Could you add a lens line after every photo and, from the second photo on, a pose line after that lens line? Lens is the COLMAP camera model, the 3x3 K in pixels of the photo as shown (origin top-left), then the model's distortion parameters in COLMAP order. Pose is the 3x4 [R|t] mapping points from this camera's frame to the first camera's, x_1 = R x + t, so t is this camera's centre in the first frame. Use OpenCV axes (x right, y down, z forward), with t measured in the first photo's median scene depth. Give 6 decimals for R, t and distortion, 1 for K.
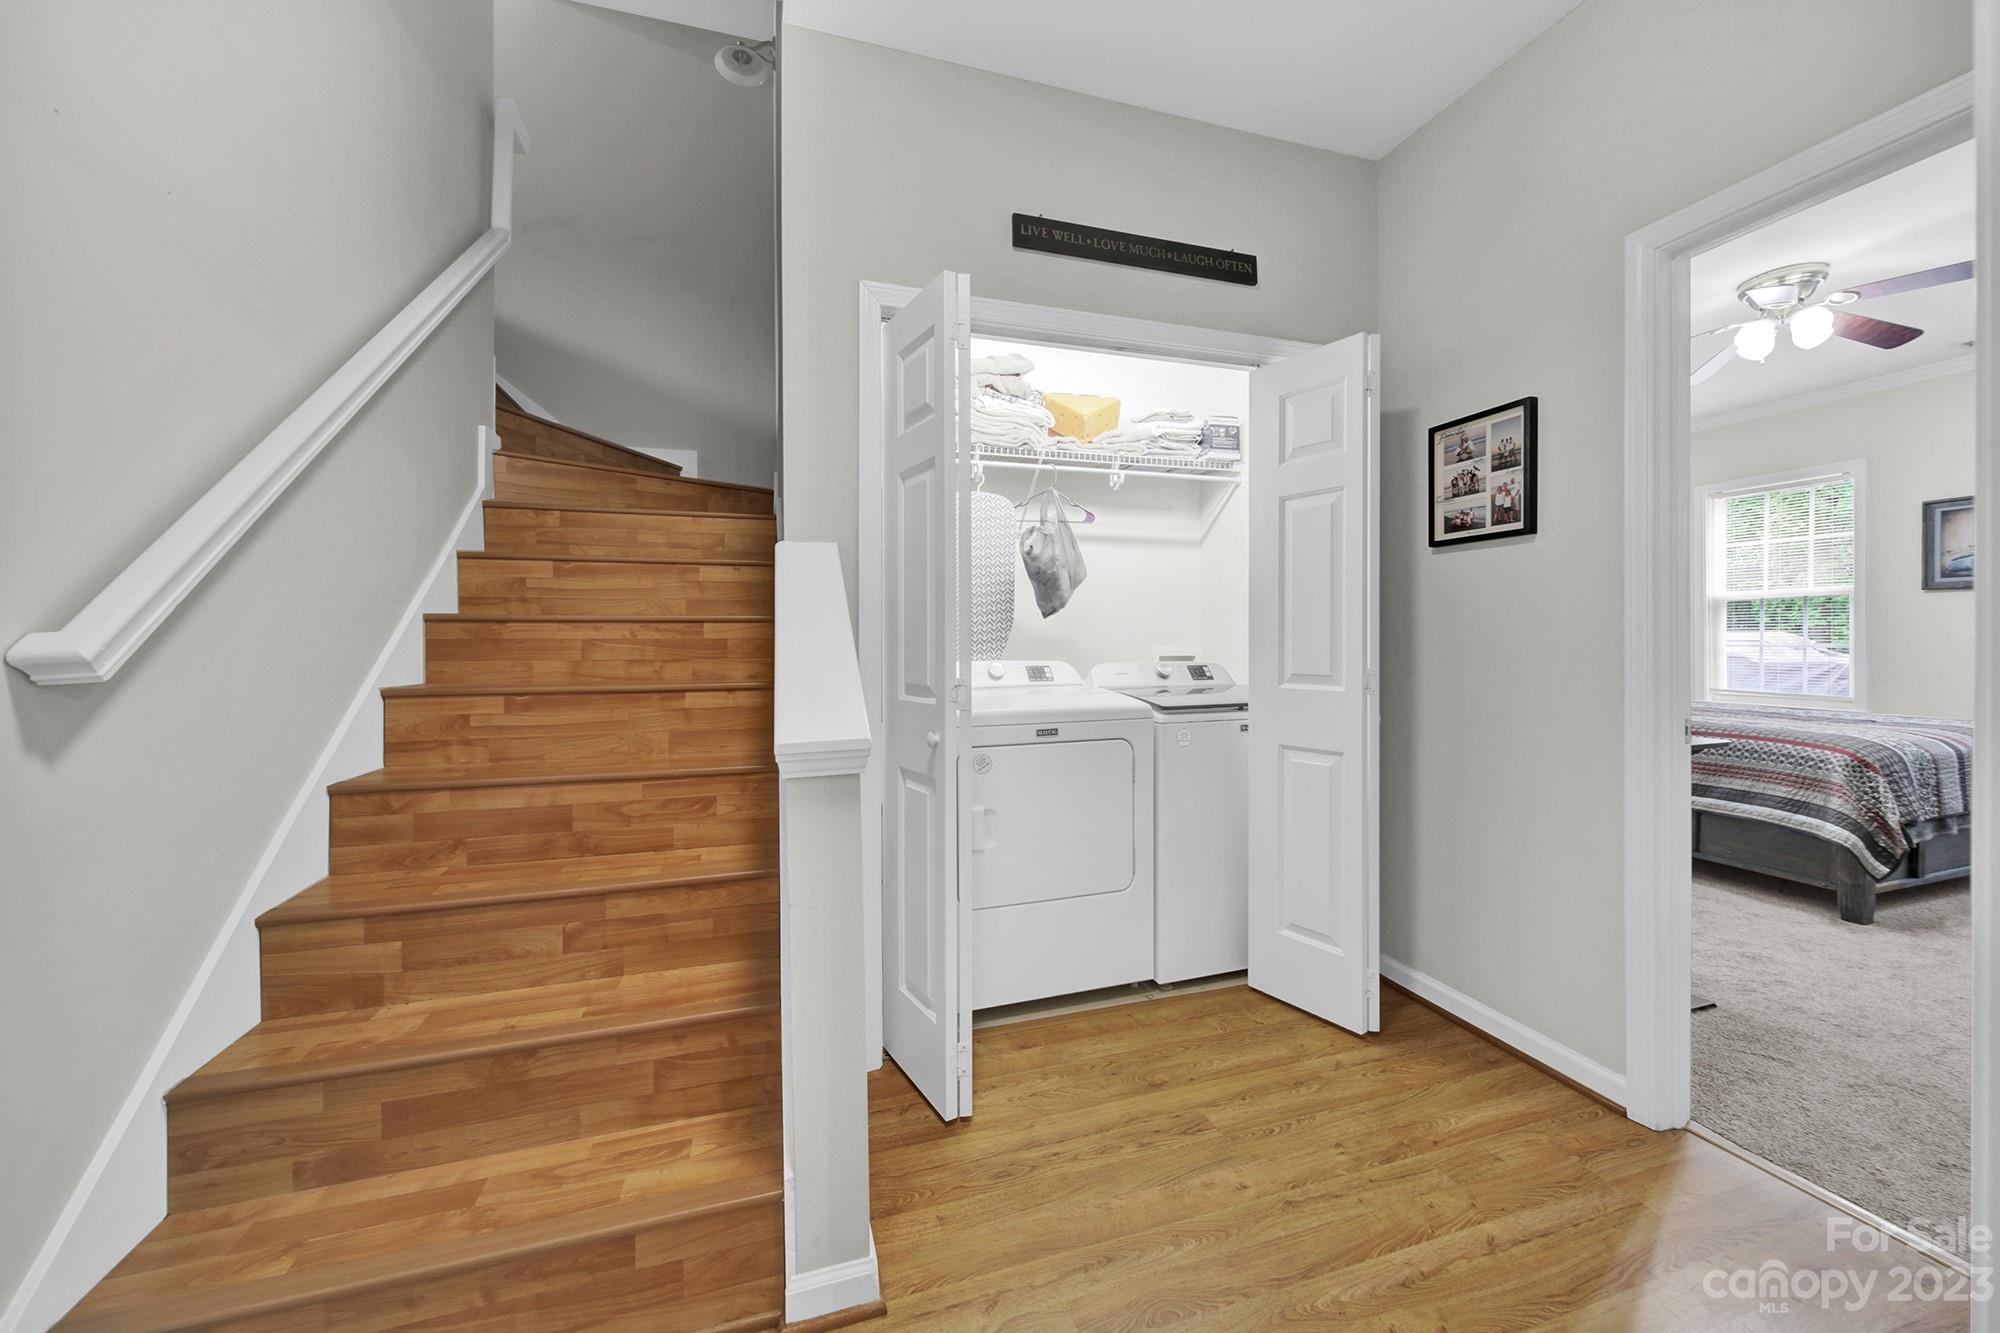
lens RADIAL K [[727.4, 0, 1000.4], [0, 727.4, 655.8], [0, 0, 1]] dist [-0.007461, -0.000811]
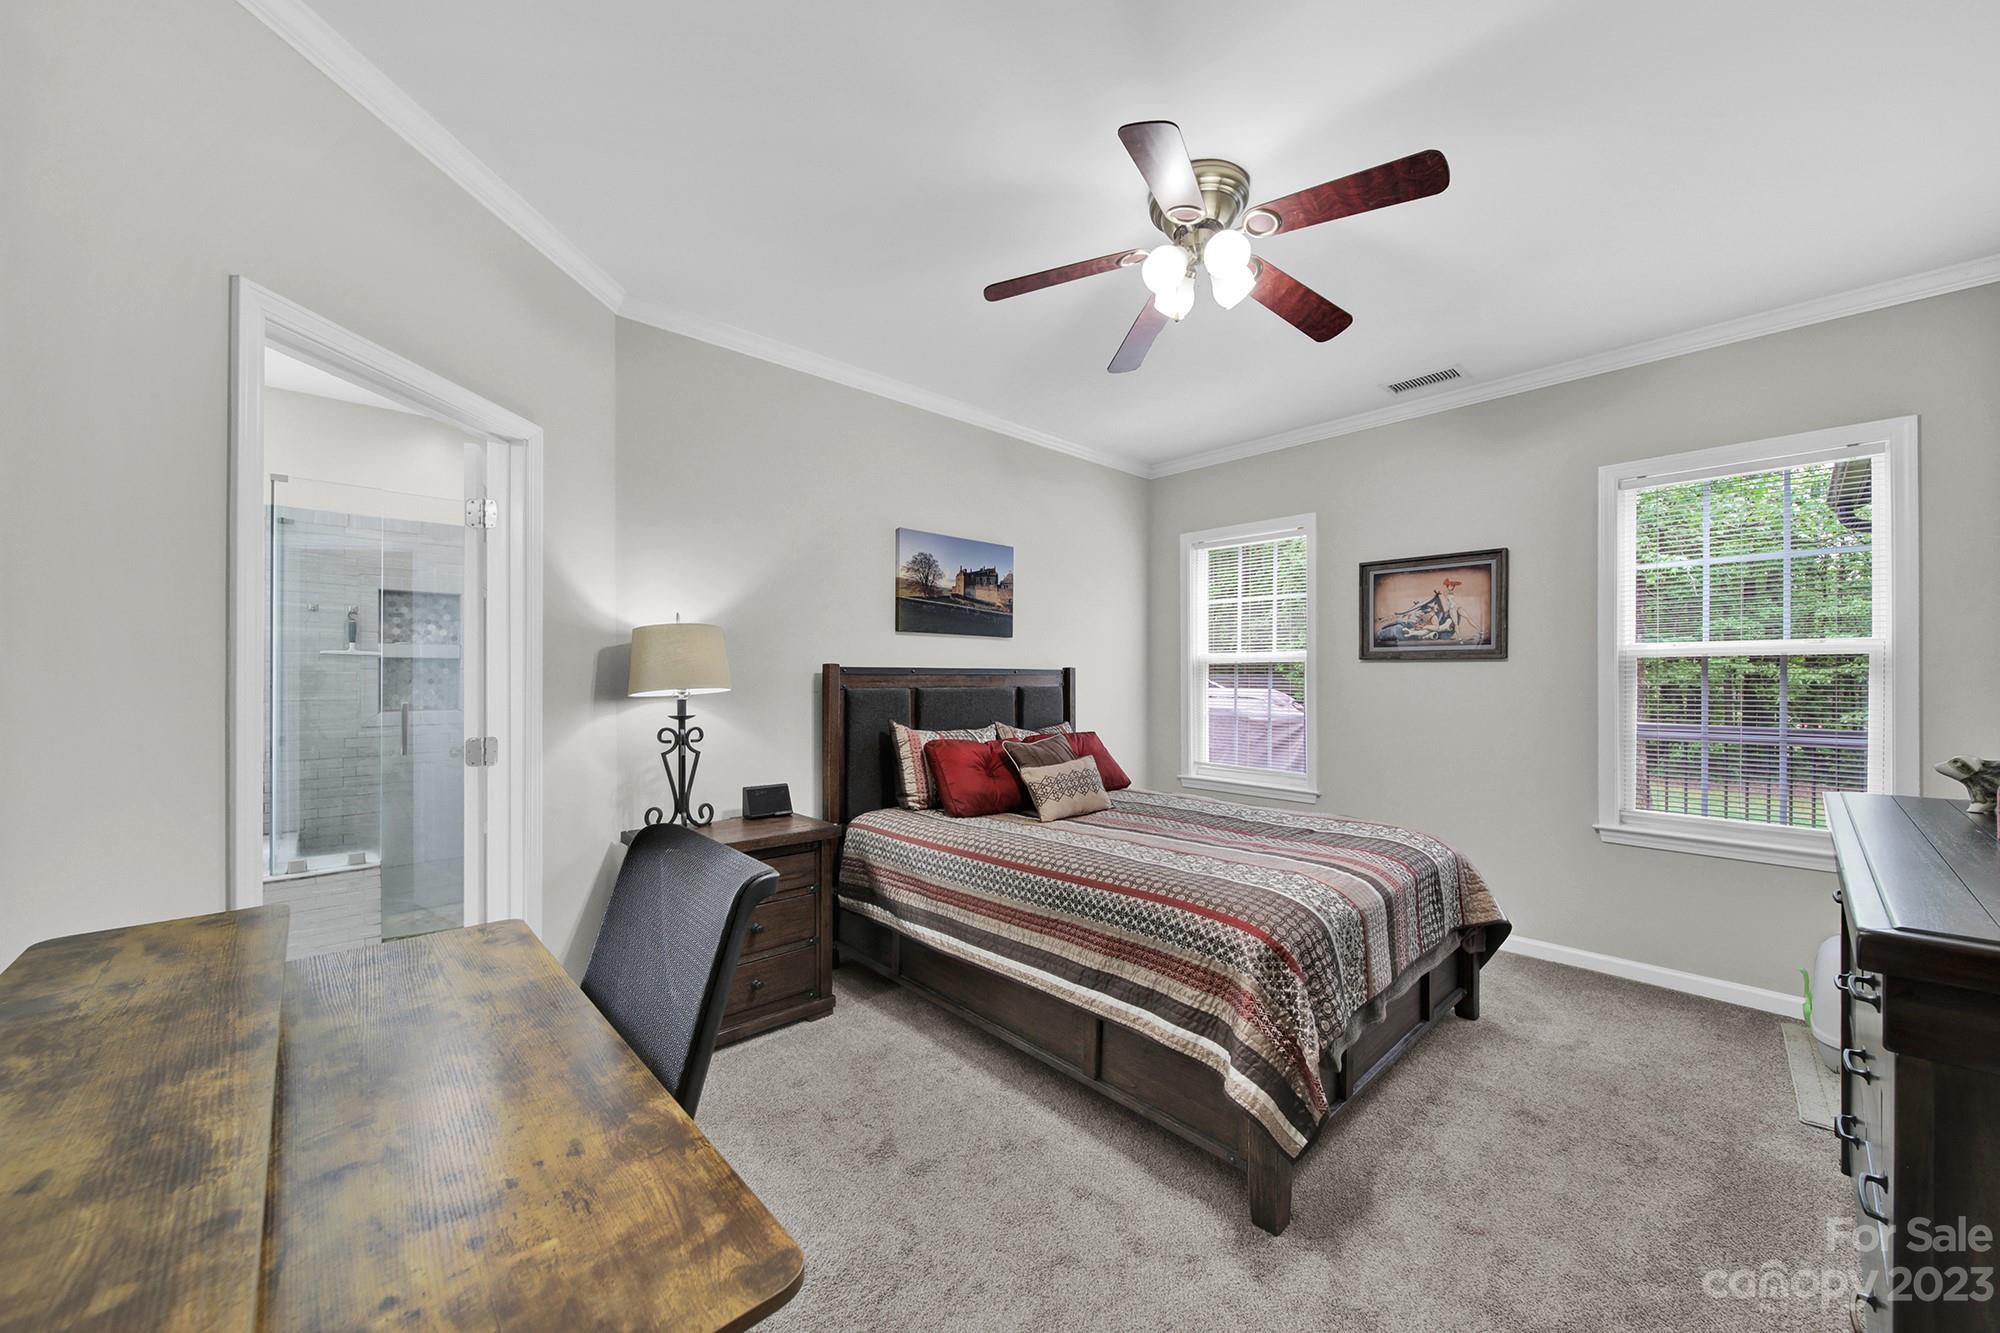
lens RADIAL K [[727.4, 0, 1009.6], [0, 727.4, 679.3], [0, 0, 1]] dist [-0.007461, -0.000811]
pose [[0.902670, 0.005345, 0.430300, 0.688805], [0.000959, 0.999895, -0.014434, -0.076017], [-0.430332, 0.013441, 0.902571, 0.507340]]
